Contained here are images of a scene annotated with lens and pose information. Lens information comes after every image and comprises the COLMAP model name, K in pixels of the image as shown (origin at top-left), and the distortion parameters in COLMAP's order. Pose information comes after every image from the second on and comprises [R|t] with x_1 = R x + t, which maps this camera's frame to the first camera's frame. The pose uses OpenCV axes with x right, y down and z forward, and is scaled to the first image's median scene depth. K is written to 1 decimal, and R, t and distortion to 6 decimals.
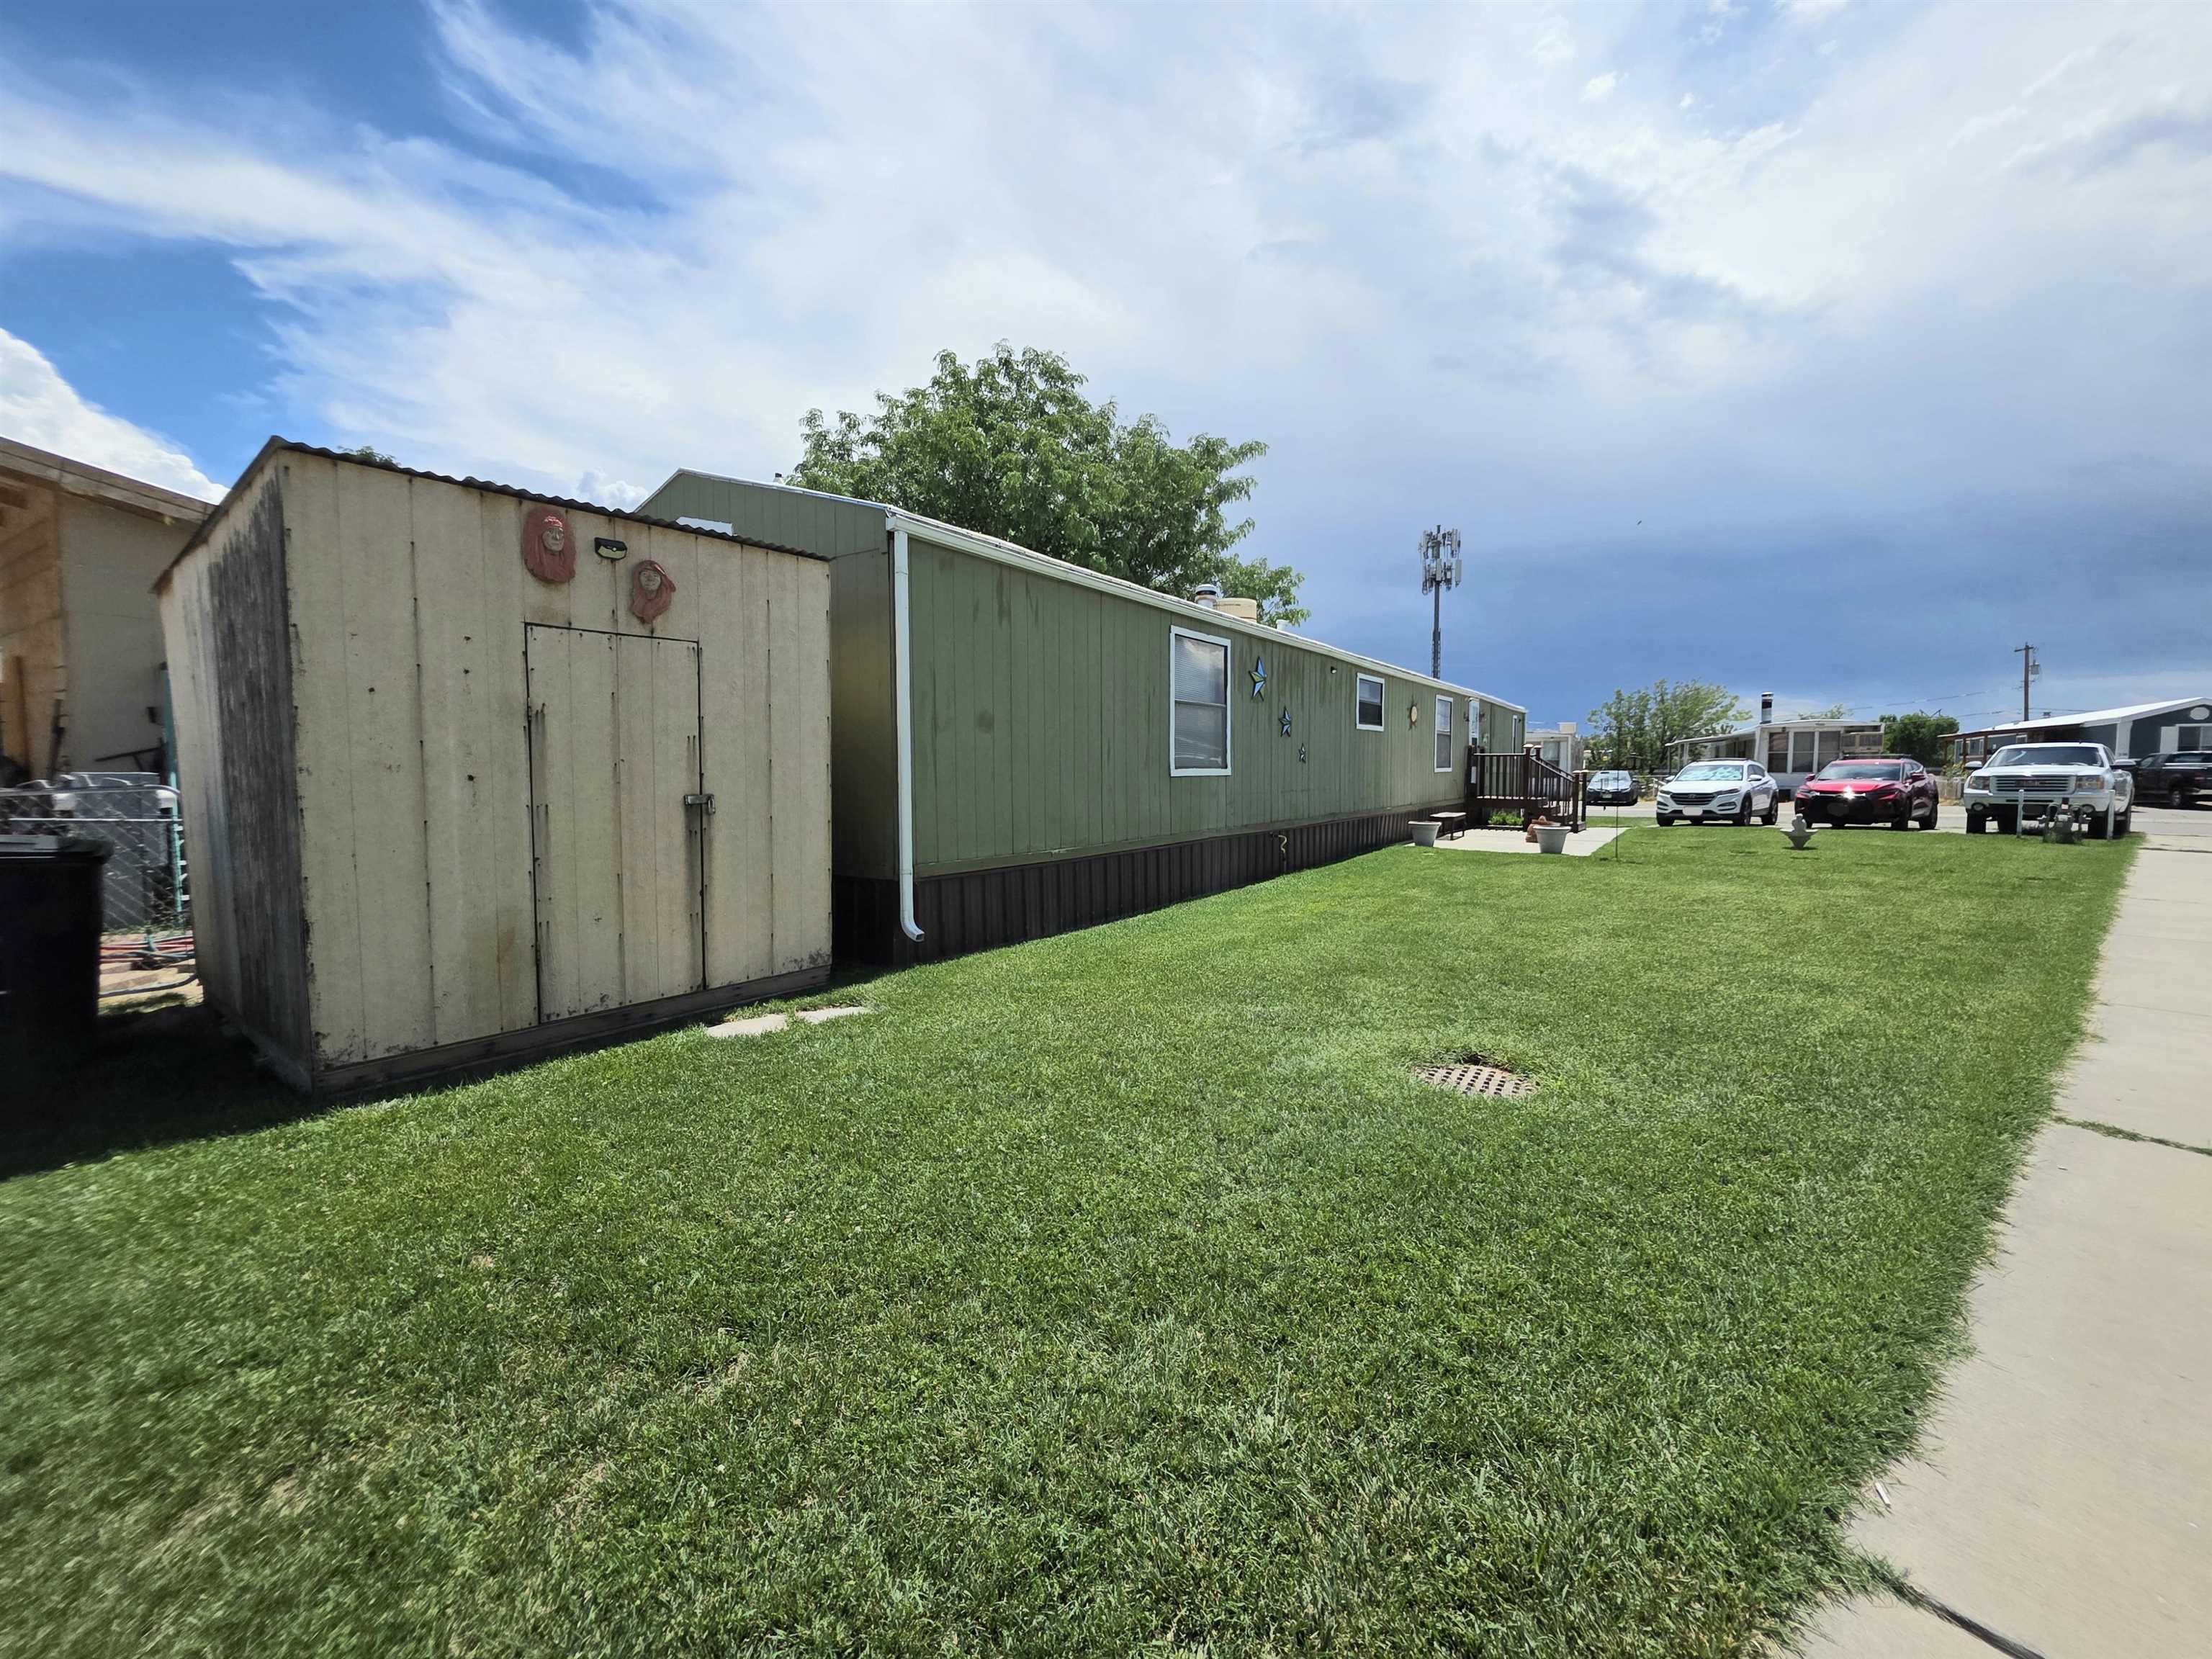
lens RADIAL K [[875.2, 0, 1106.0], [0, 875.2, 829.5], [0, 0, 1]] dist [0.000294, 0.000099]
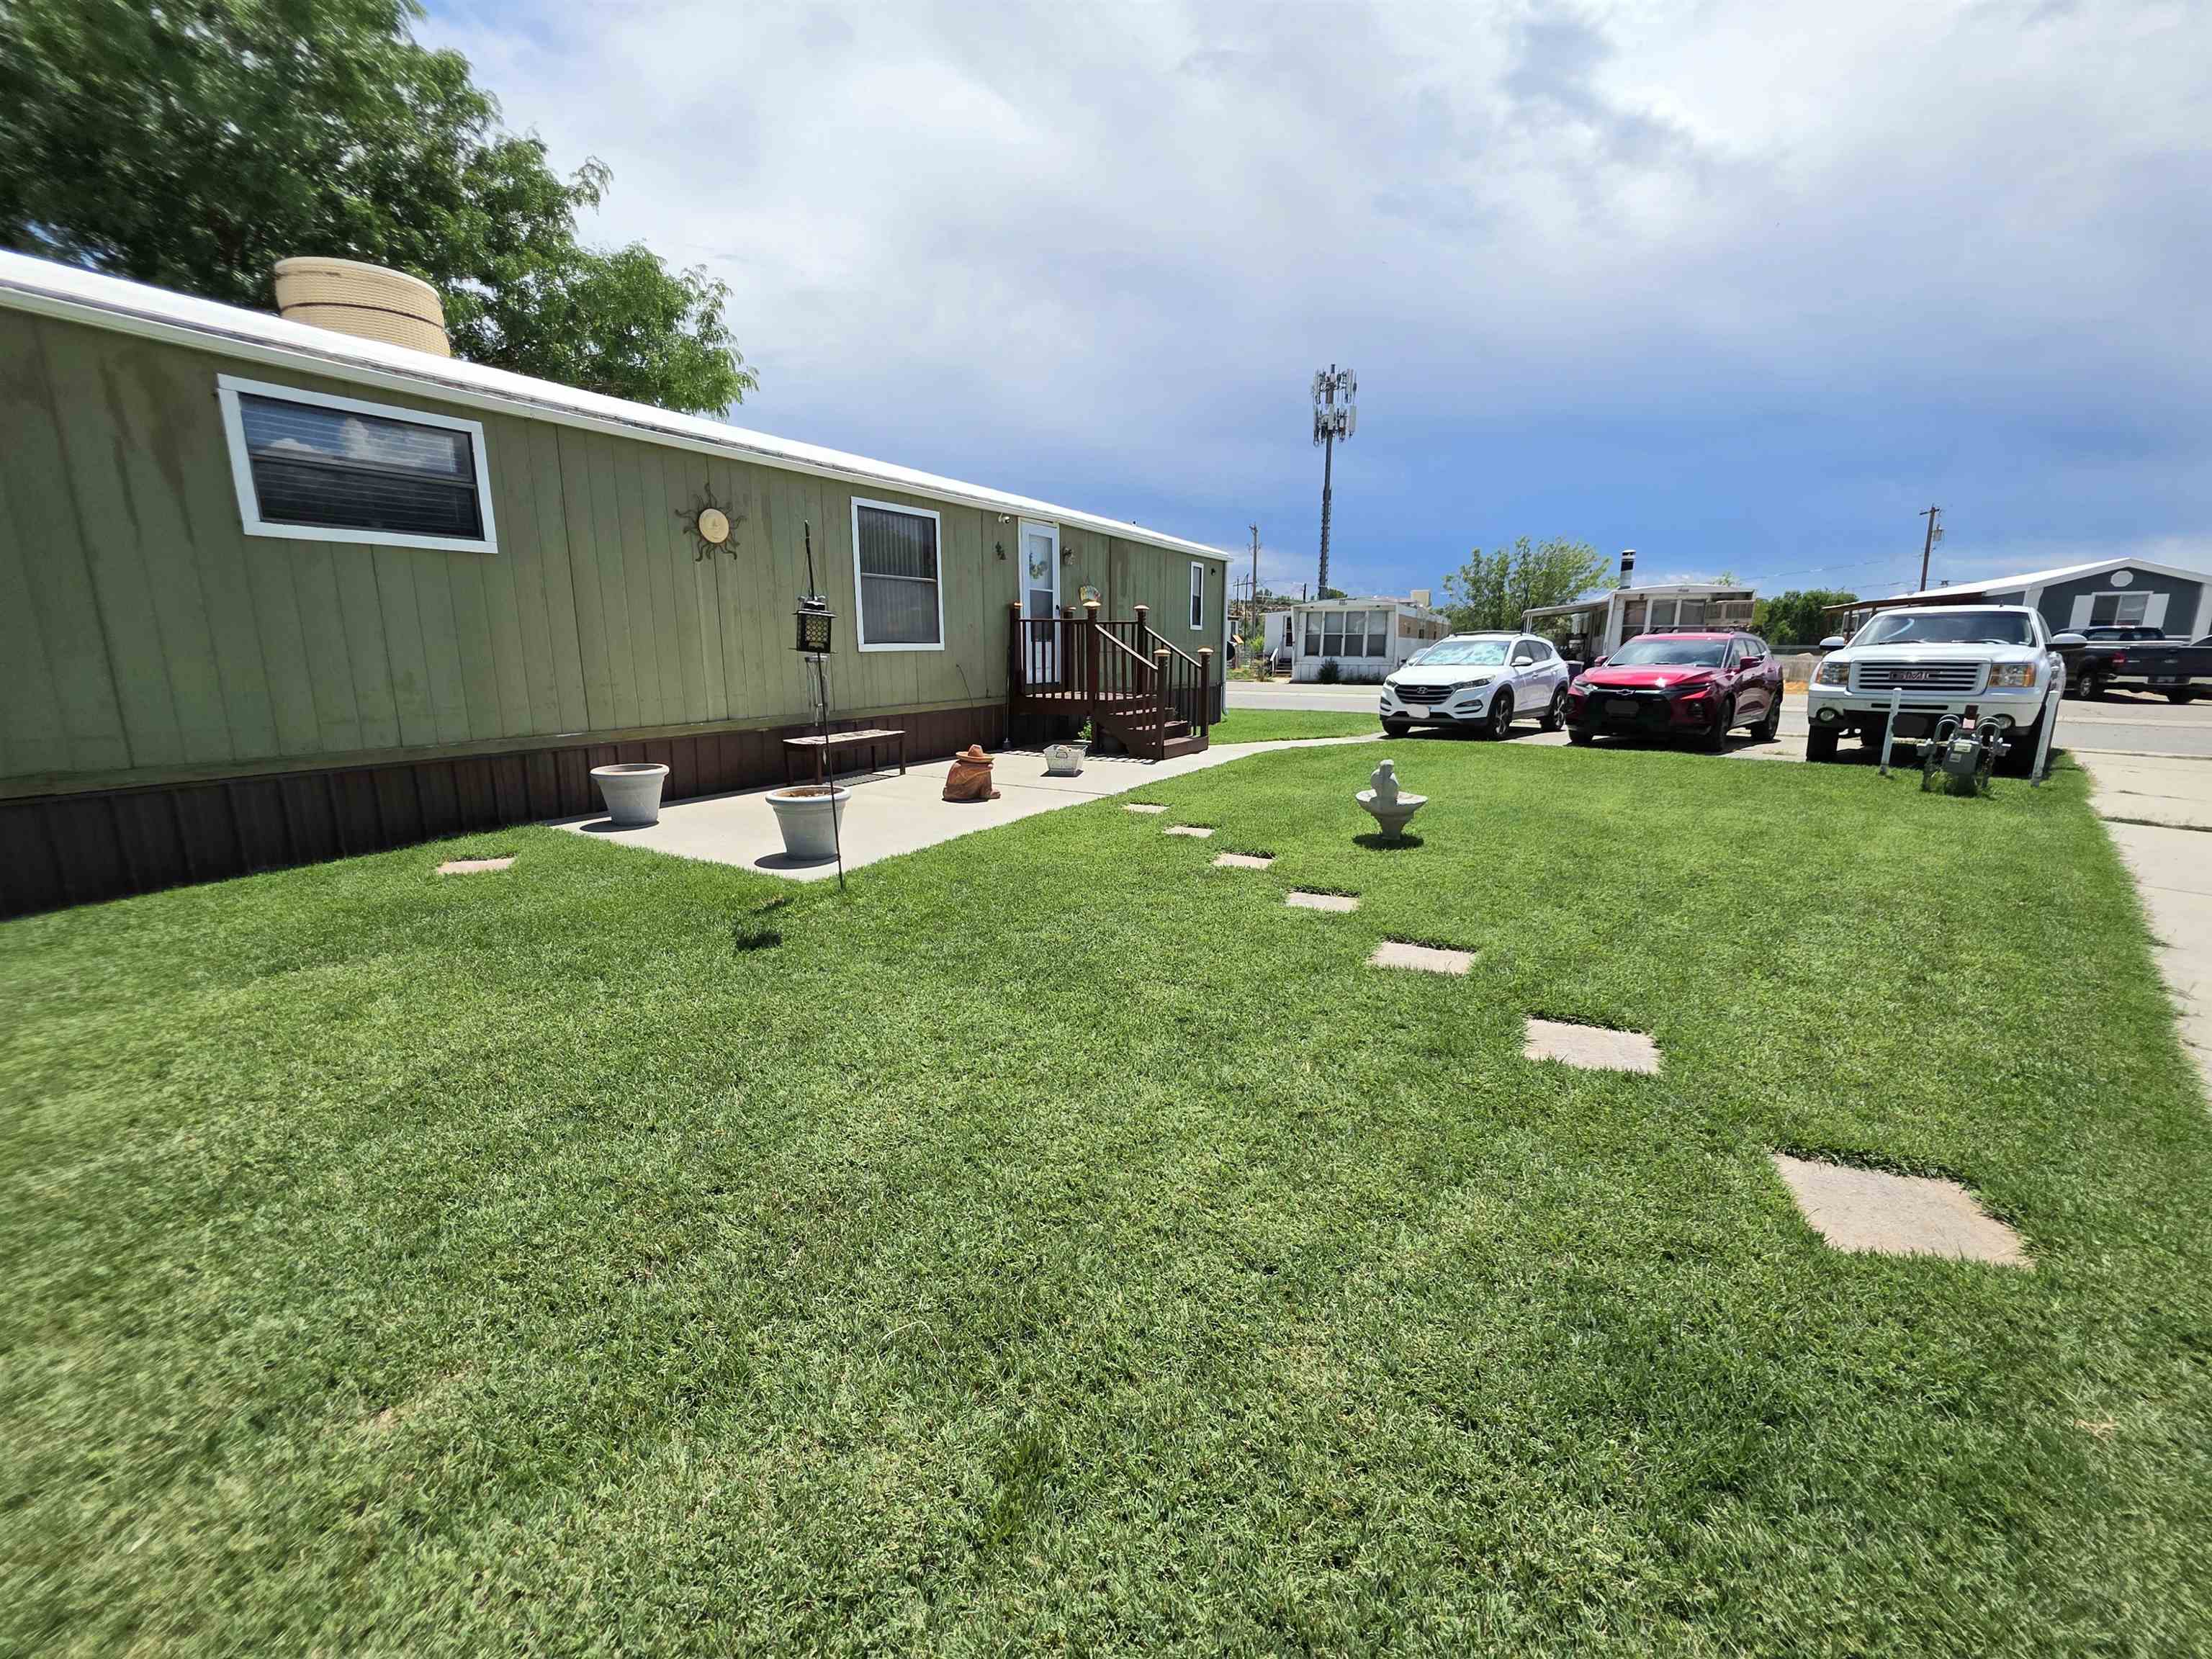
lens RADIAL K [[881.5, 0, 1105.4], [0, 881.5, 811.9], [0, 0, 1]] dist [-0.000243, 0.000245]
pose [[0.997304, -0.009472, 0.072767, 0.248144], [0.000647, 0.992731, 0.120355, -0.017378], [-0.073378, -0.119984, 0.990060, 0.233775]]
